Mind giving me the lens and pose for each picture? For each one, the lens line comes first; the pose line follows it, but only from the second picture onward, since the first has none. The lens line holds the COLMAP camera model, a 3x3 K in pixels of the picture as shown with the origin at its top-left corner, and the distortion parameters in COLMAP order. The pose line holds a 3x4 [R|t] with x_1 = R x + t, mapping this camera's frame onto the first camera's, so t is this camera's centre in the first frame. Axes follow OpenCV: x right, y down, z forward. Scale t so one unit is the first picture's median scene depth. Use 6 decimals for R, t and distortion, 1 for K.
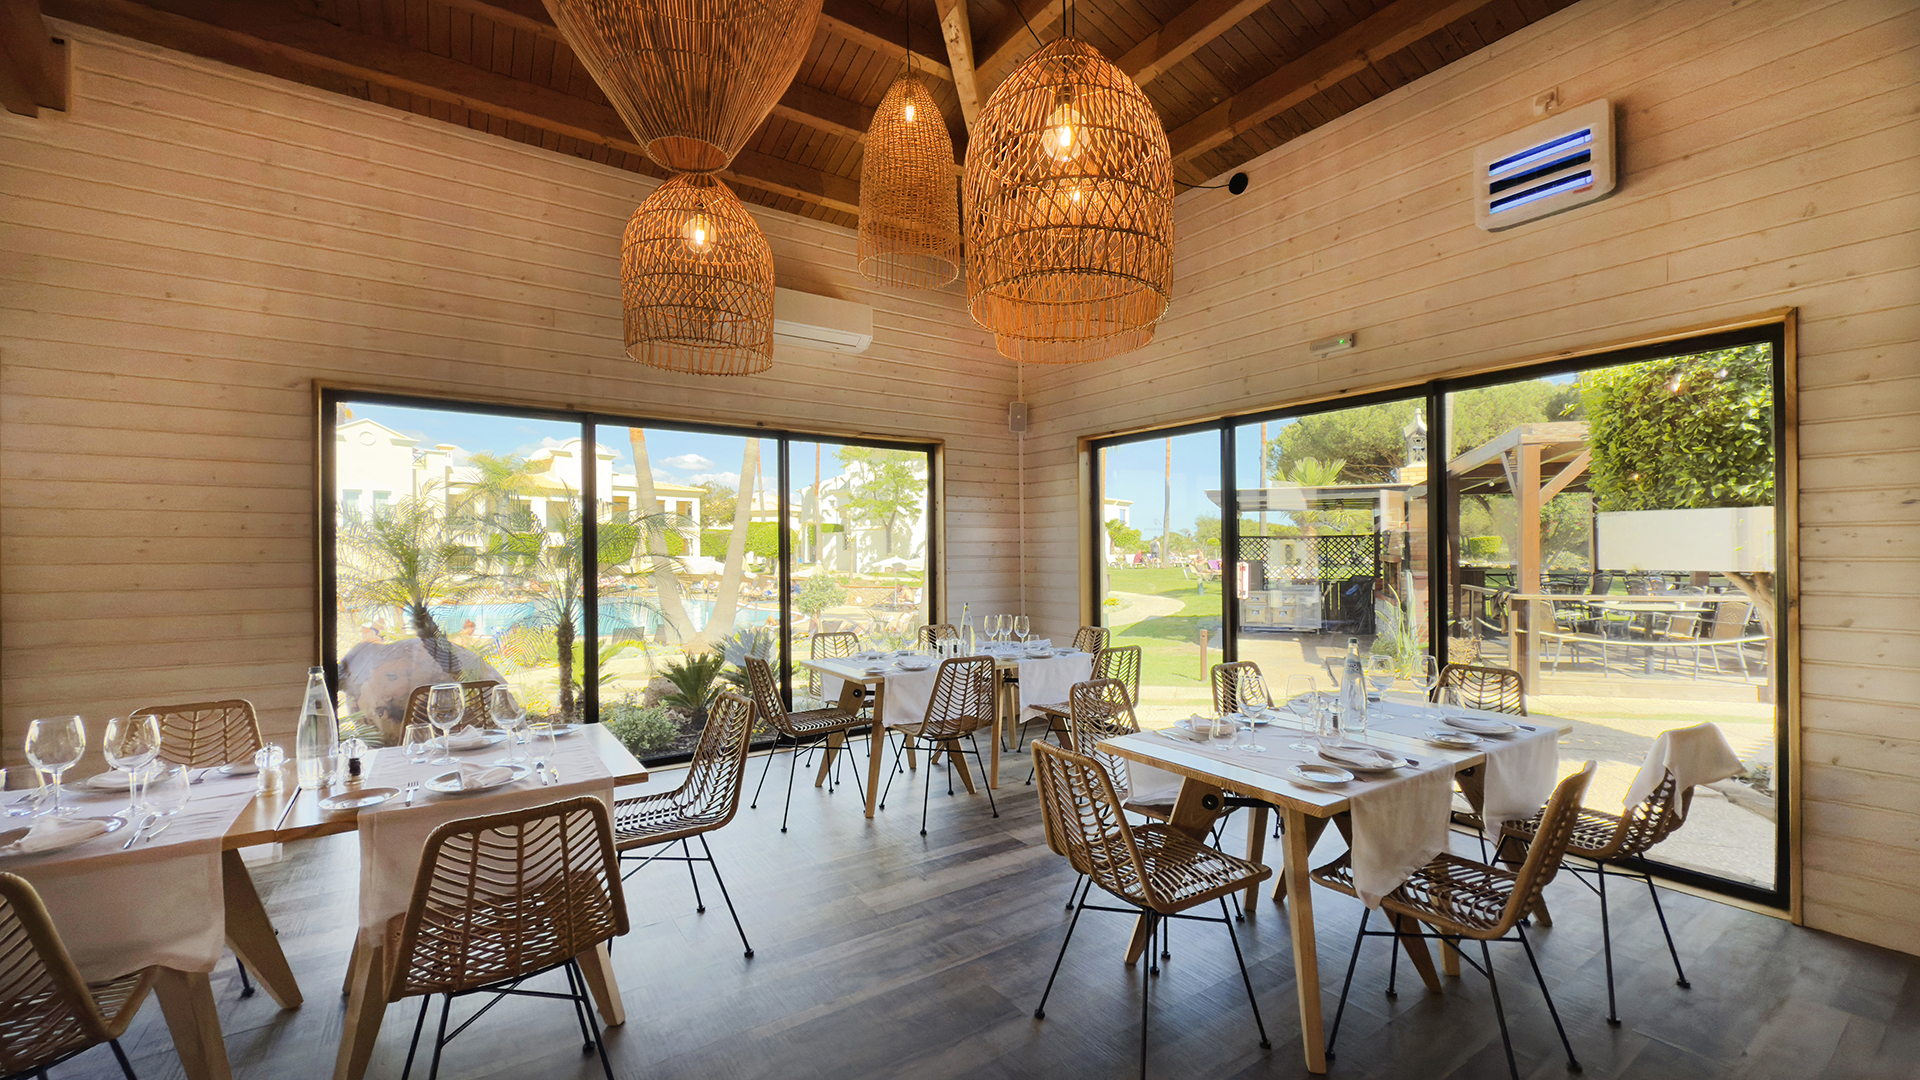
lens RADIAL K [[772.0, 0, 973.2], [0, 772.0, 552.6], [0, 0, 1]] dist [0.003330, 0.000563]
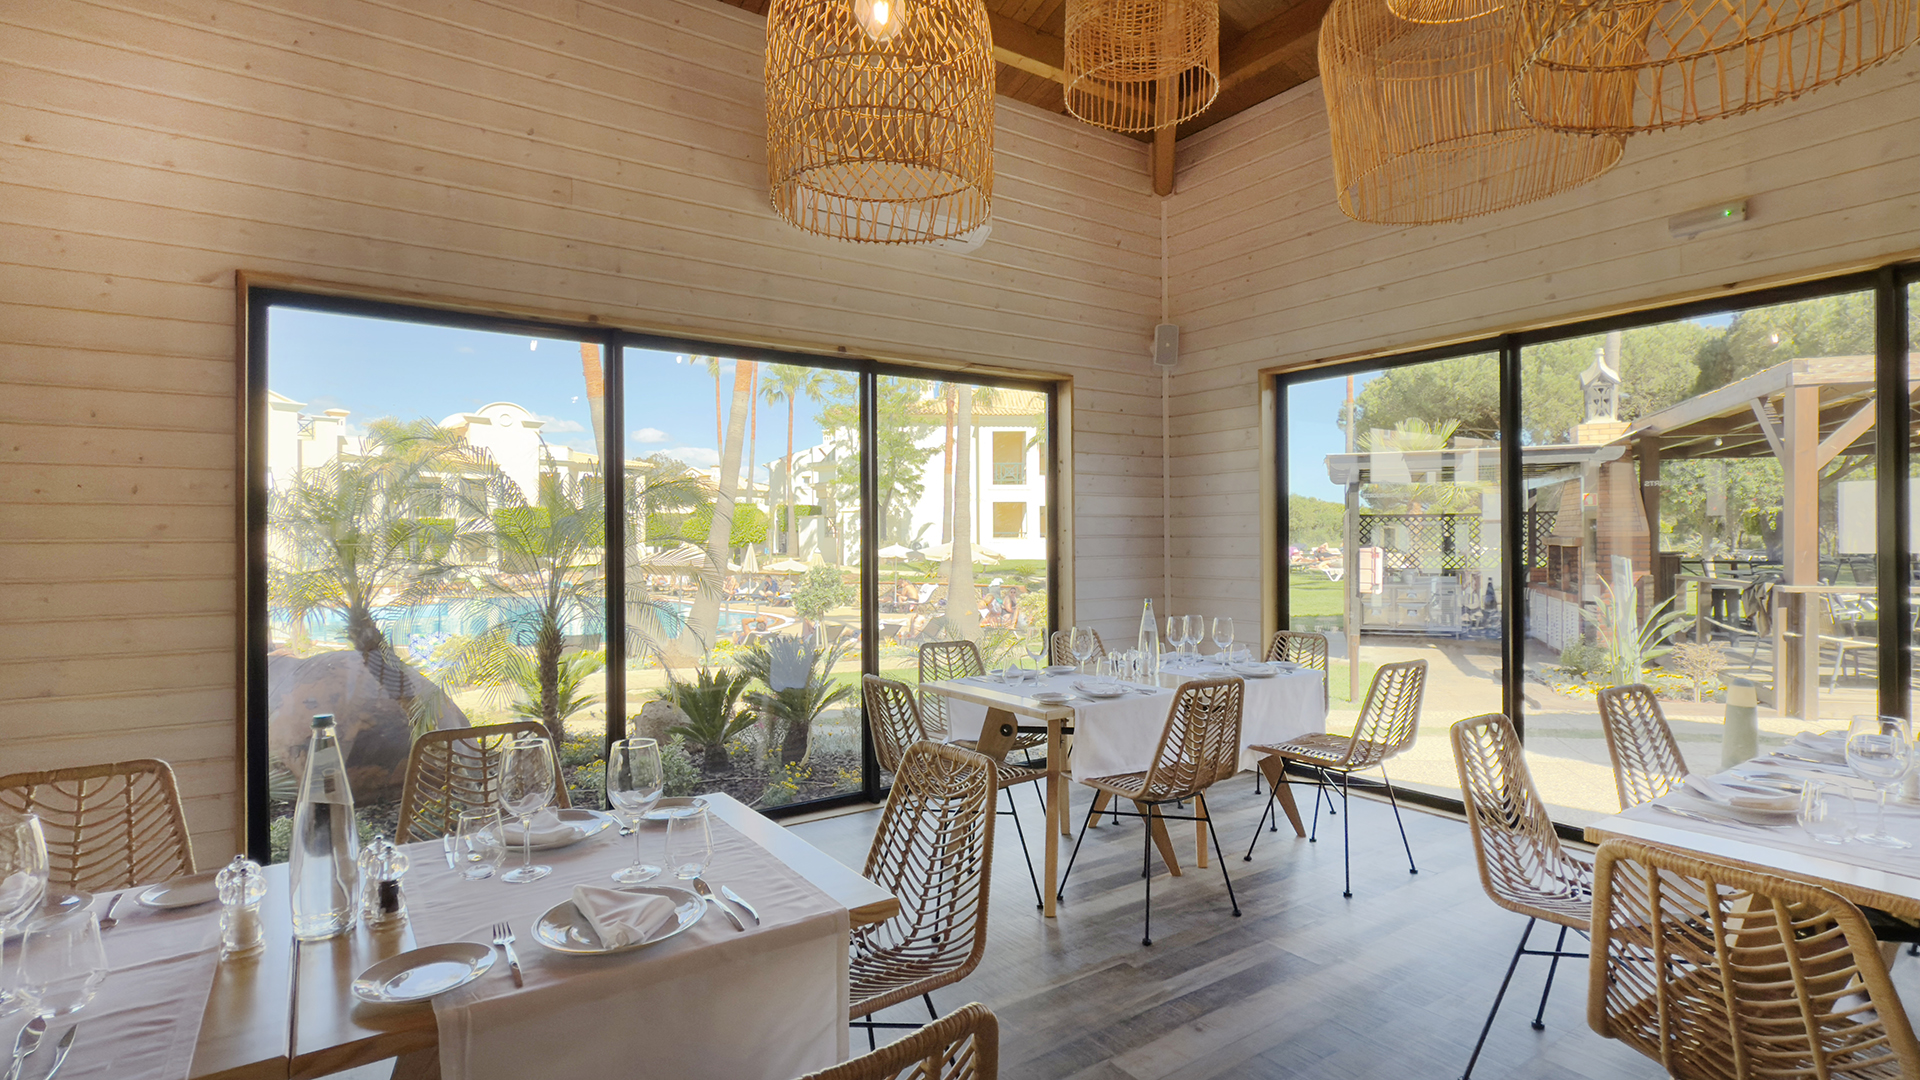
lens RADIAL K [[926.6, 0, 950.8], [0, 926.6, 533.9], [0, 0, 1]] dist [0.004801, -0.000477]
pose [[0.999972, -0.005211, -0.005459, -0.146181], [0.005167, 0.999955, -0.007924, 0.009446], [0.005500, 0.007895, 0.999954, 0.125506]]
